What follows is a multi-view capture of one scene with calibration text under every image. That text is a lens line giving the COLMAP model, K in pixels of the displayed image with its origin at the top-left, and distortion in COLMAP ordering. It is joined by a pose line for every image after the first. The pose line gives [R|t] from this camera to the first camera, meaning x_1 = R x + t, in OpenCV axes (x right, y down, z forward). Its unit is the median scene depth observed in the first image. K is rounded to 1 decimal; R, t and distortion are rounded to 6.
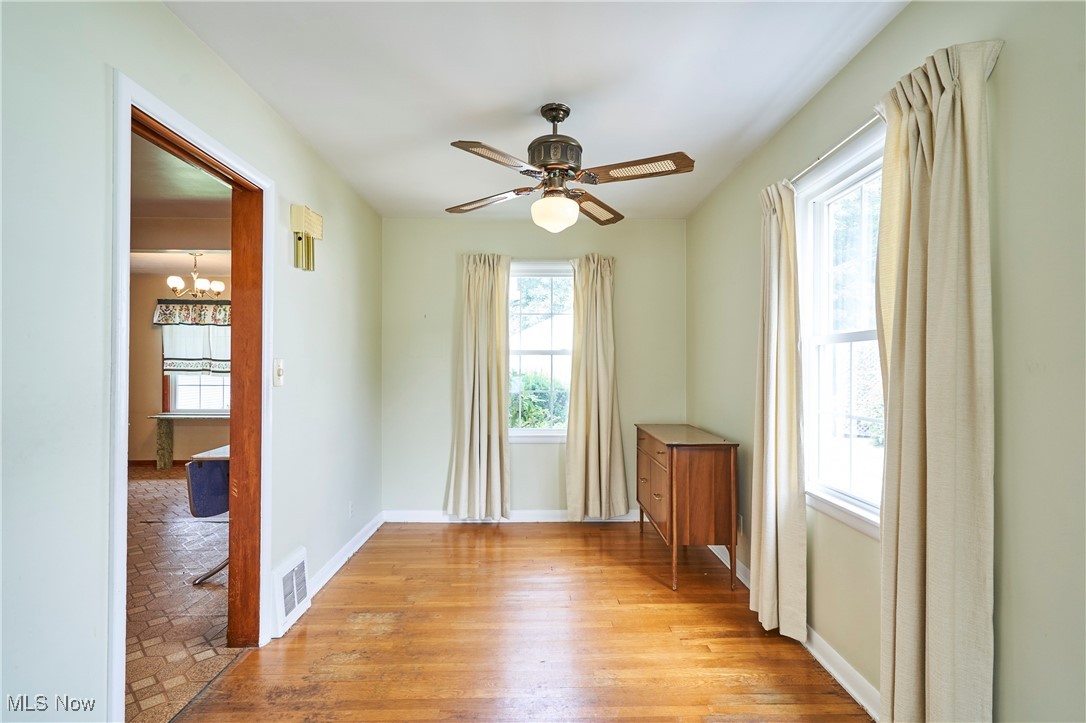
lens RADIAL K [[507.2, 0, 544.6], [0, 507.2, 367.8], [0, 0, 1]] dist [0.004427, -0.000662]
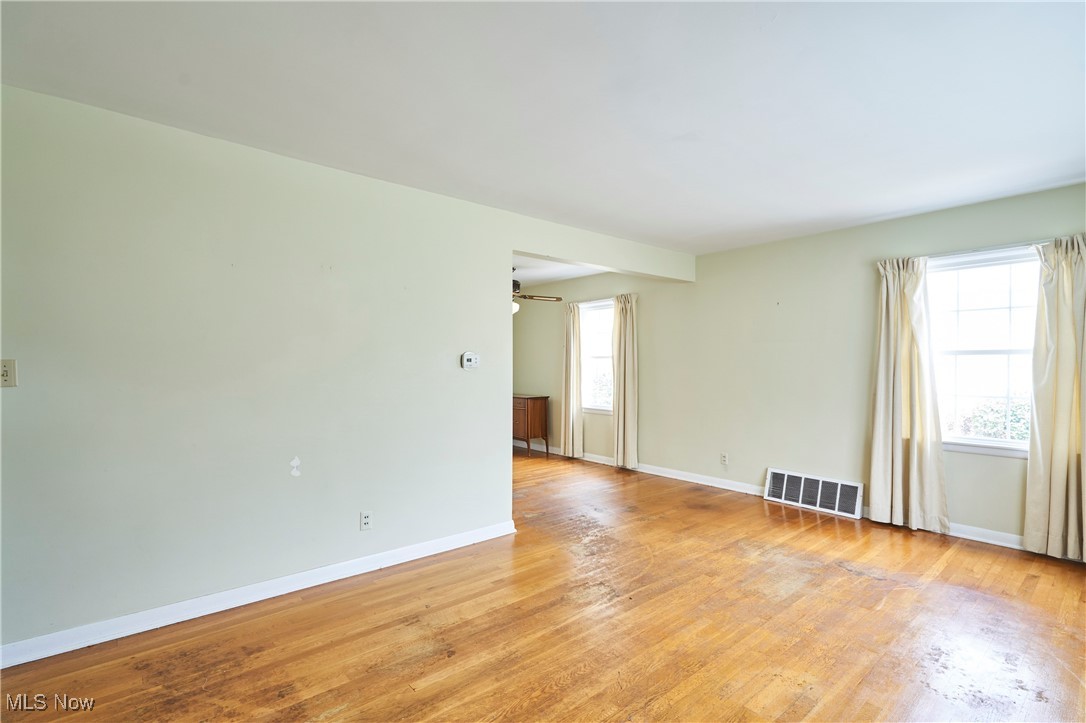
lens RADIAL K [[507.2, 0, 544.6], [0, 507.2, 367.8], [0, 0, 1]] dist [0.004427, -0.000662]
pose [[0.774887, -0.003800, 0.632089, -0.902492], [-0.002253, 0.999959, 0.008775, -0.009519], [-0.632096, -0.008224, 0.774846, -0.684585]]
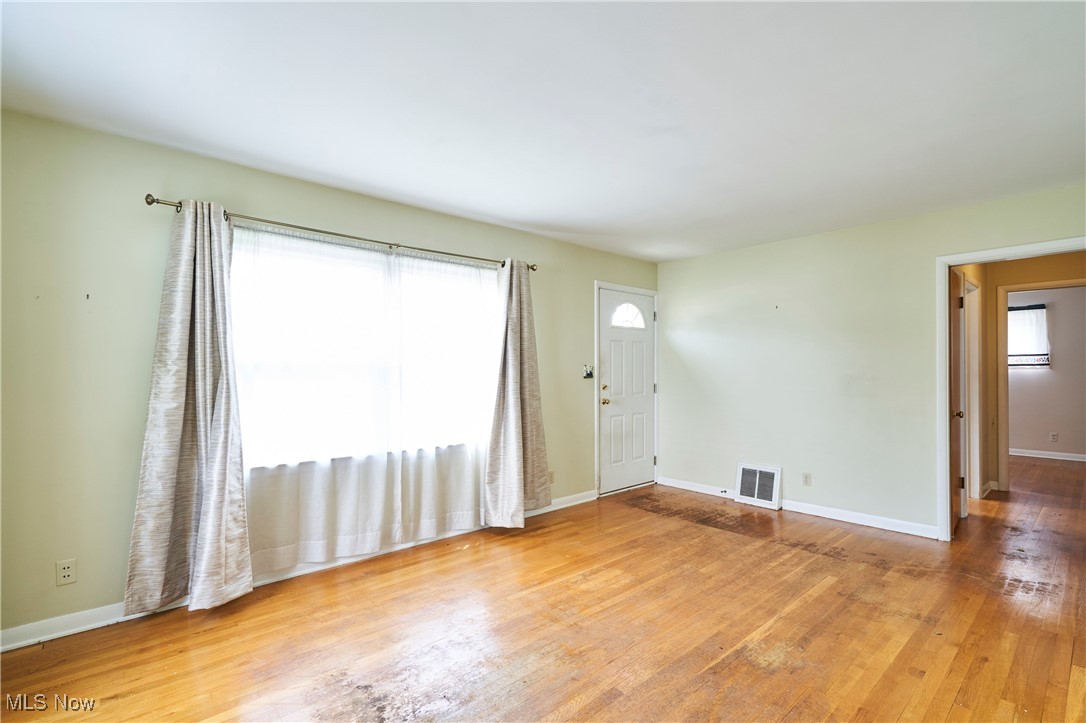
lens RADIAL K [[507.2, 0, 544.6], [0, 507.2, 367.8], [0, 0, 1]] dist [0.004427, -0.000662]
pose [[-0.756230, -0.003644, -0.654296, 0.195358], [0.002689, 0.999959, -0.008677, -0.002203], [0.654301, -0.008321, -0.756189, 0.112794]]
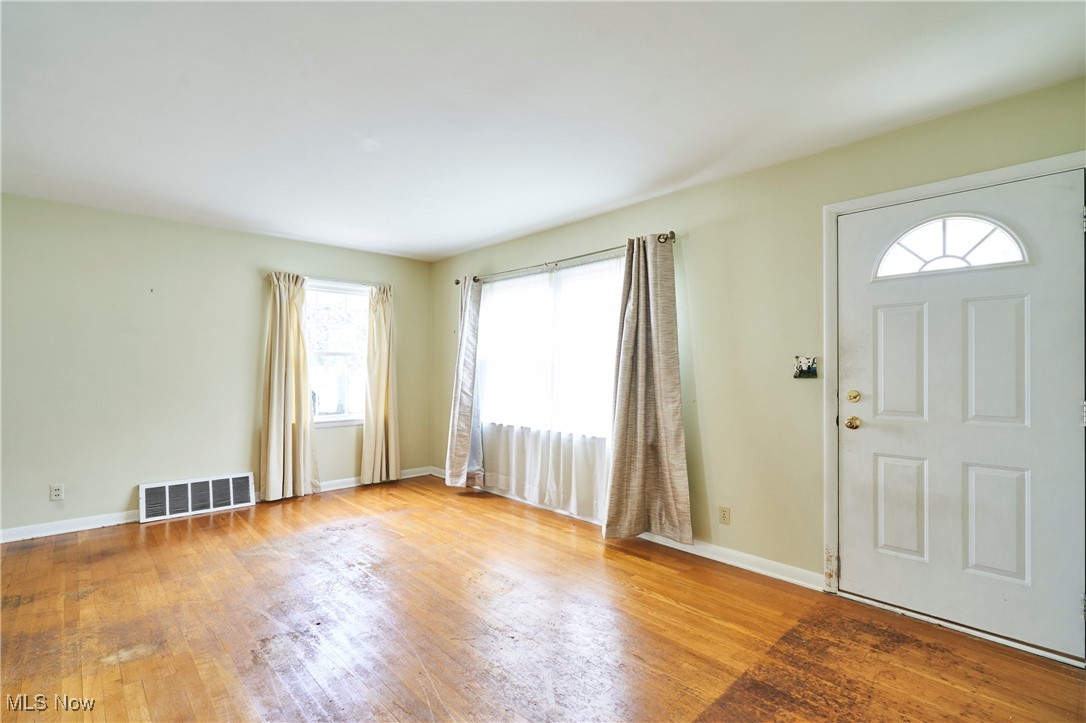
lens RADIAL K [[507.2, 0, 544.6], [0, 507.2, 367.8], [0, 0, 1]] dist [0.004427, -0.000662]
pose [[-0.666862, -0.004658, 0.745167, -1.018913], [-0.005773, 0.999983, 0.001084, -0.000935], [-0.745159, -0.003579, -0.666877, 0.009767]]
